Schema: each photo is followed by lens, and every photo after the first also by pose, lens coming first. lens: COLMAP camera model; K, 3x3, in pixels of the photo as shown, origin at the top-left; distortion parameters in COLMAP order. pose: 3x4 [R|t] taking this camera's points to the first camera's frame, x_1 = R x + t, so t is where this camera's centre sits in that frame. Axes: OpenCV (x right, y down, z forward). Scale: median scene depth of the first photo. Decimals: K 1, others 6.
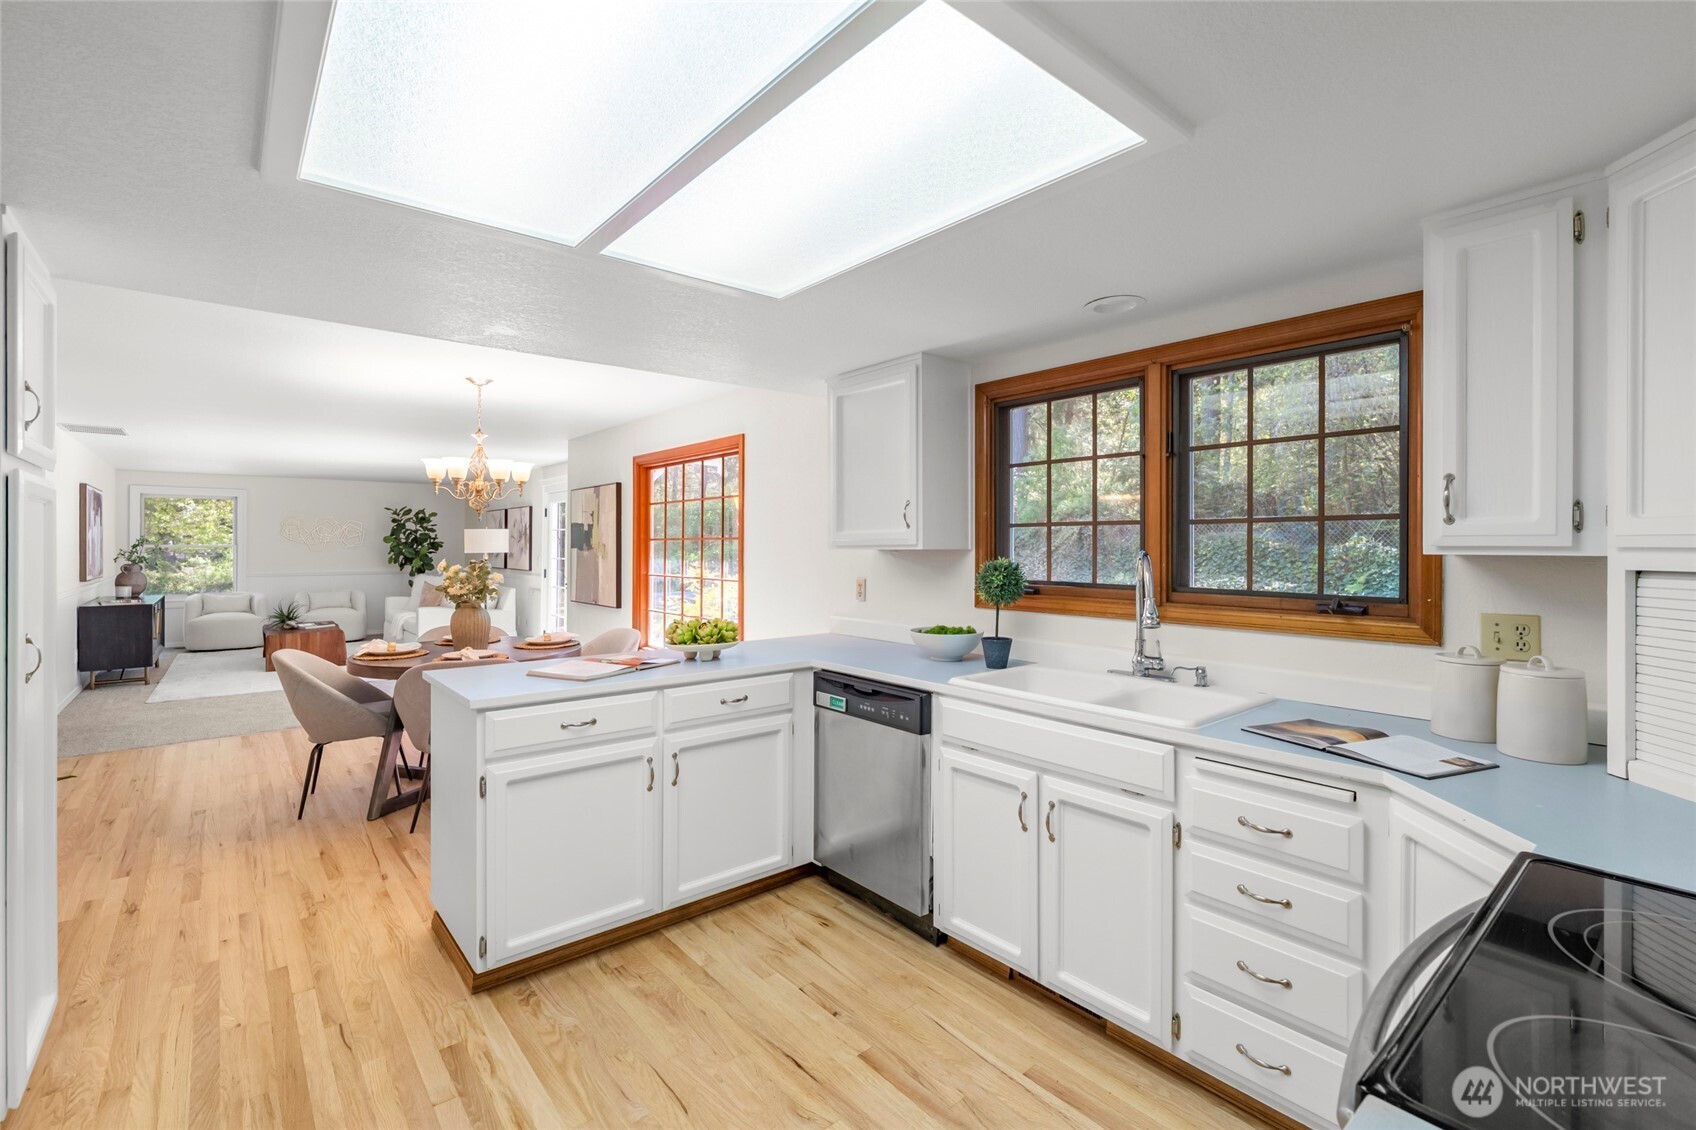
lens RADIAL K [[749.7, 0, 847.6], [0, 749.7, 541.8], [0, 0, 1]] dist [-0.005562, 0.000166]
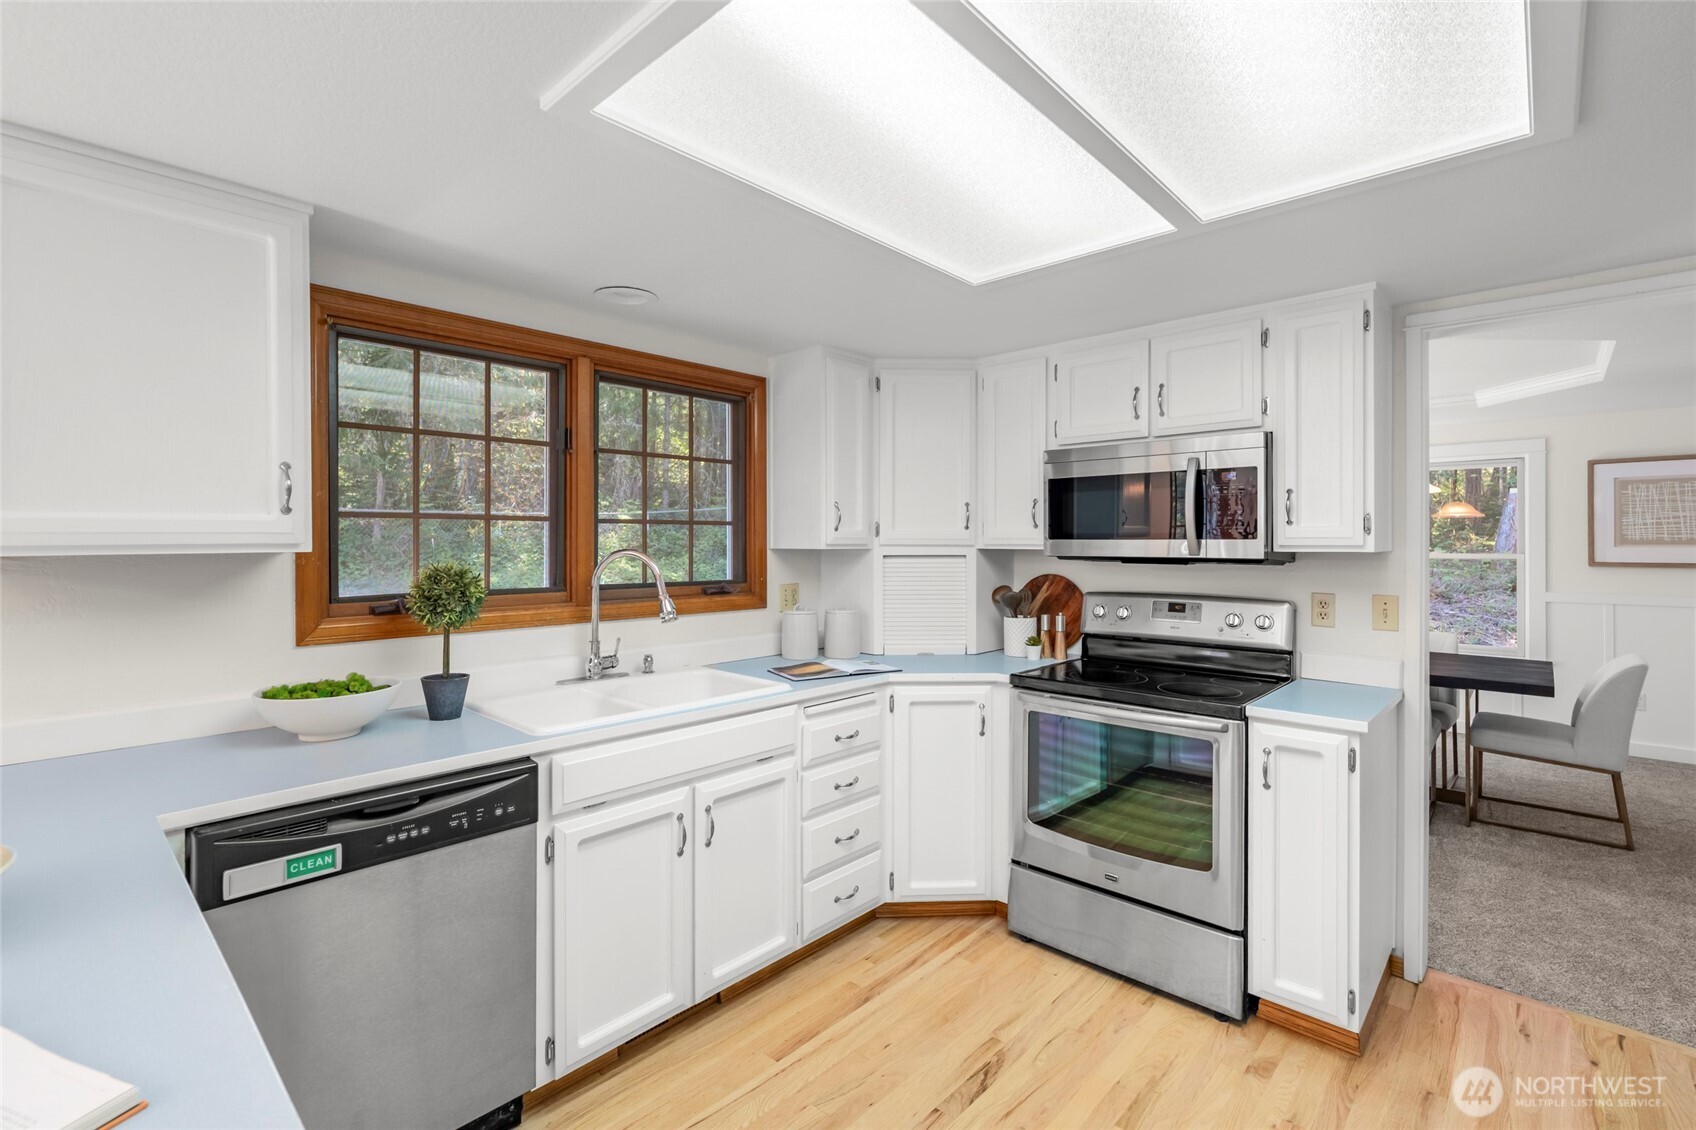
lens RADIAL K [[769.1, 0, 846.9], [0, 769.1, 548.4], [0, 0, 1]] dist [-0.002593, -0.000331]
pose [[-0.129401, -0.006709, 0.991570, -0.217739], [-0.001036, 0.999977, 0.006631, 0.001513], [-0.991592, -0.000169, -0.129405, 0.279548]]
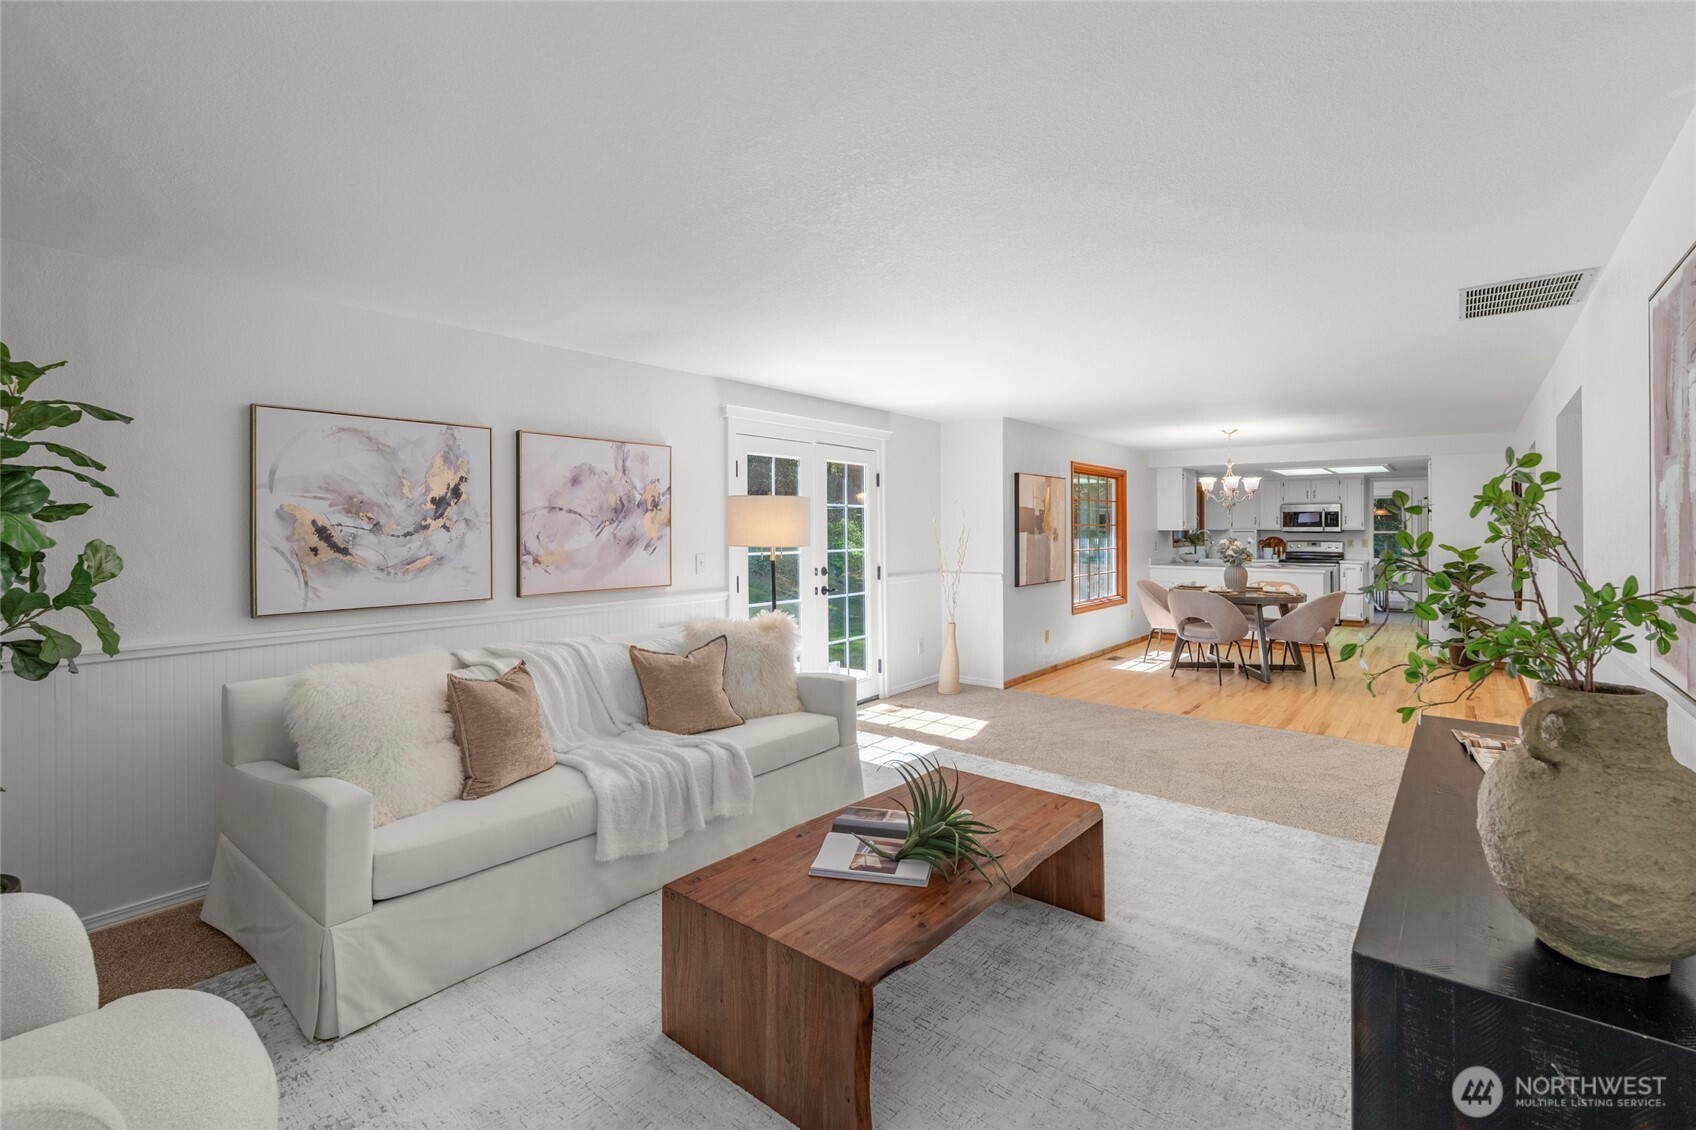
lens RADIAL K [[764.0, 0, 851.4], [0, 764.0, 528.7], [0, 0, 1]] dist [-0.003147, 0.000205]
pose [[-0.195685, -0.001039, 0.980666, -1.182533], [-0.001915, 0.999998, 0.000678, 0.003197], [-0.980665, -0.001746, -0.195687, 1.279768]]
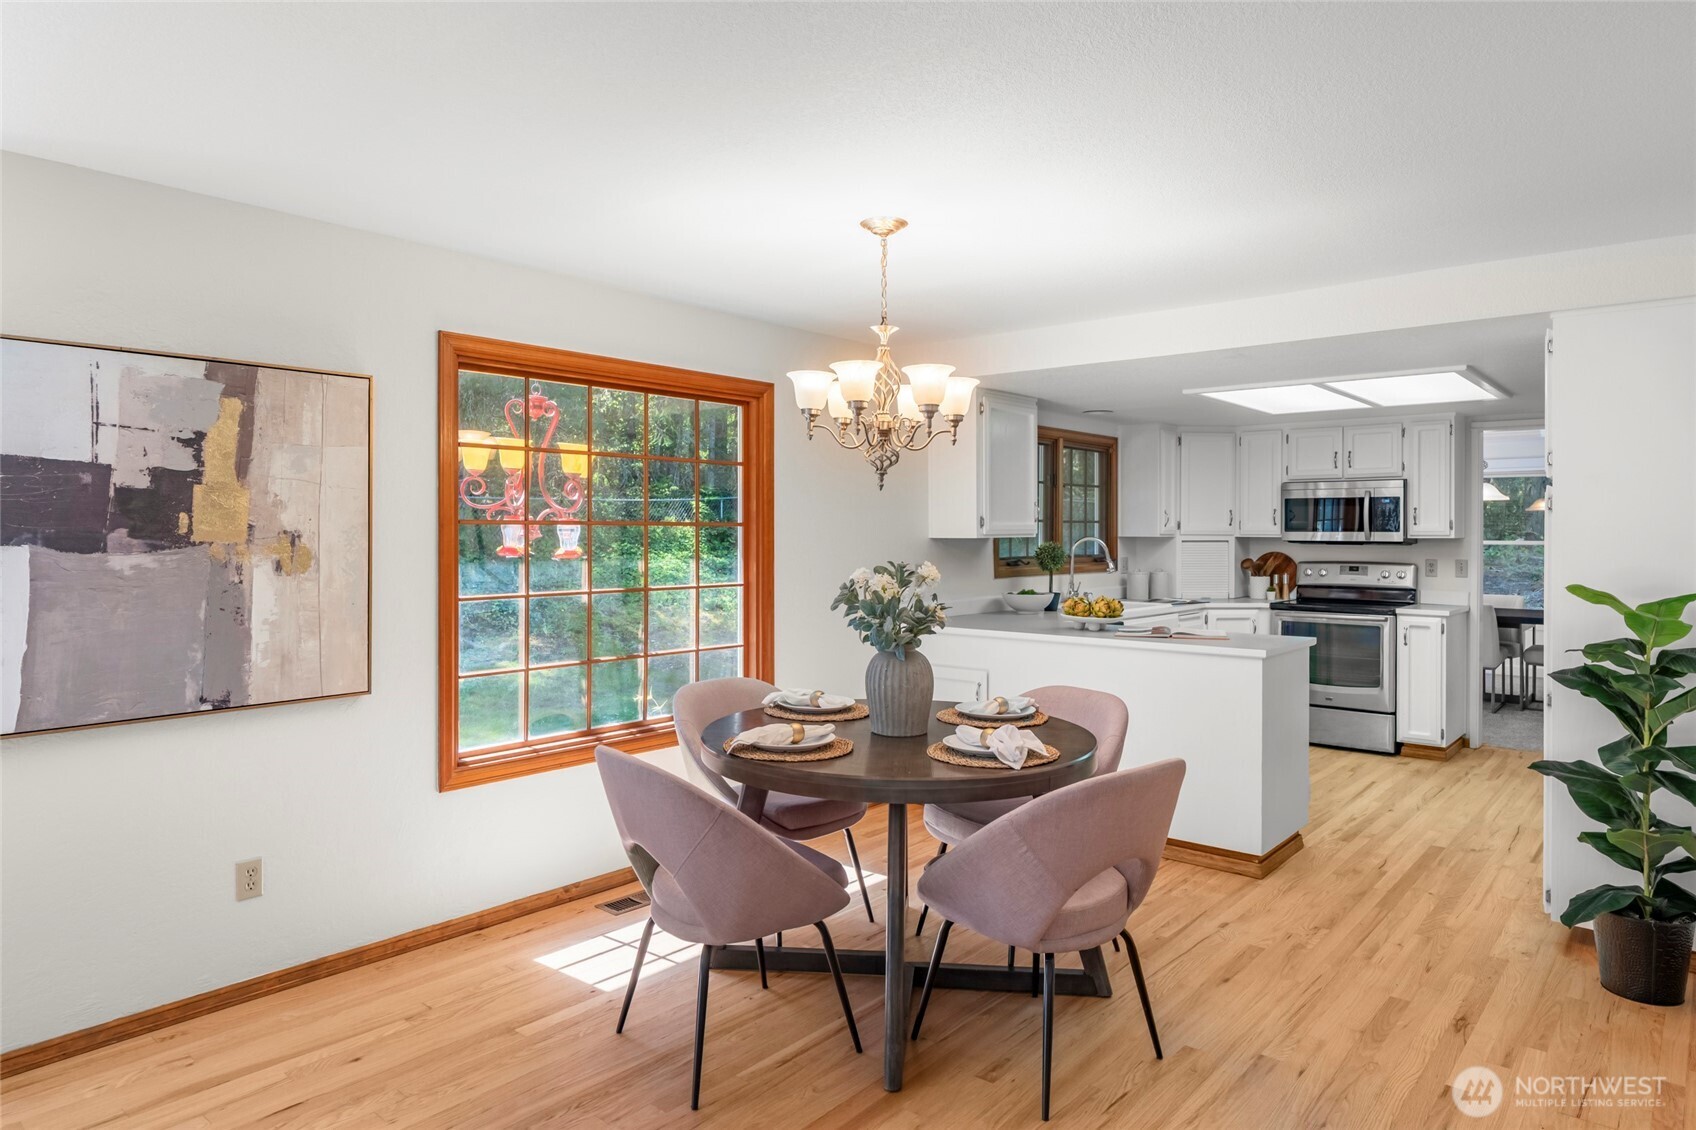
lens RADIAL K [[1022.1, 0, 856.7], [0, 1022.1, 533.6], [0, 0, 1]] dist [-0.000553, -0.001237]
pose [[-0.164217, -0.002044, 0.986422, -0.711920], [-0.004071, 0.999991, 0.001394, 0.001671], [-0.986416, -0.003786, -0.164224, 0.673172]]
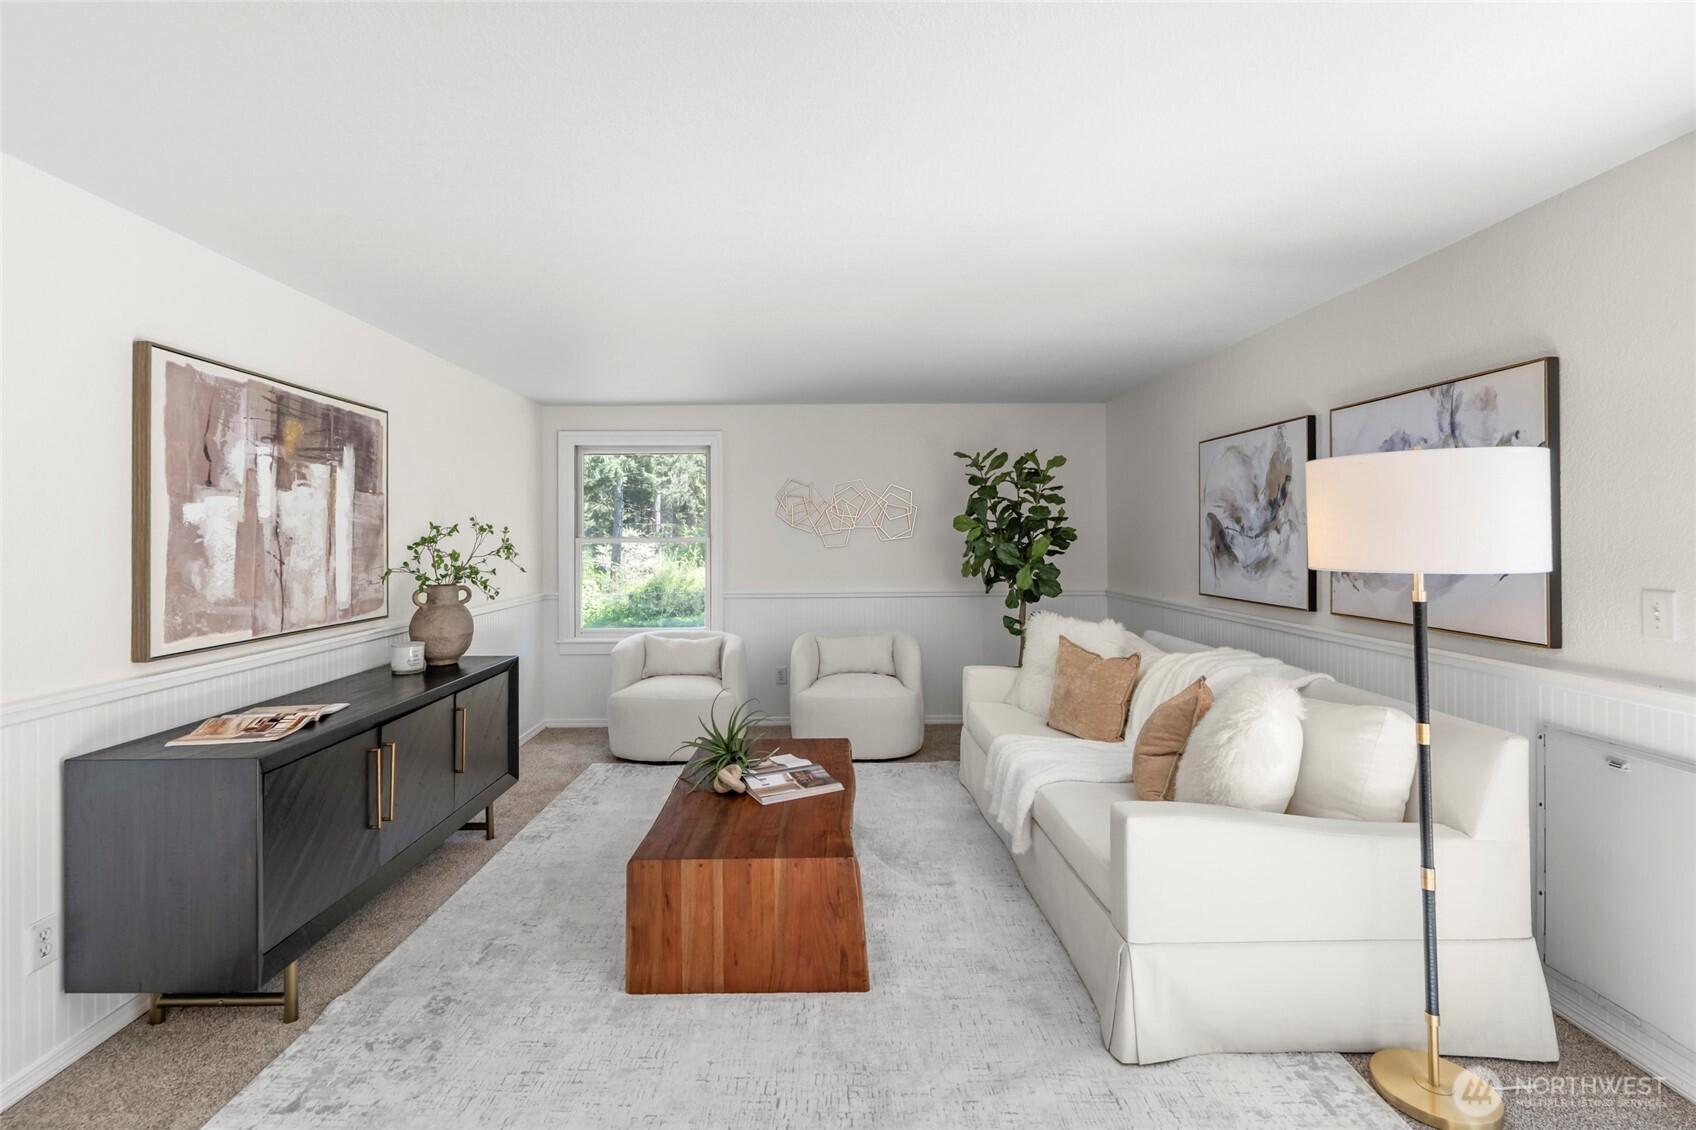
lens RADIAL K [[770.1, 0, 830.8], [0, 770.1, 526.4], [0, 0, 1]] dist [-0.001024, -0.000084]
pose [[0.775364, -0.011735, -0.631406, -0.580920], [0.008529, 0.999931, -0.008111, 0.002935], [0.631457, 0.000904, 0.775410, 0.896775]]
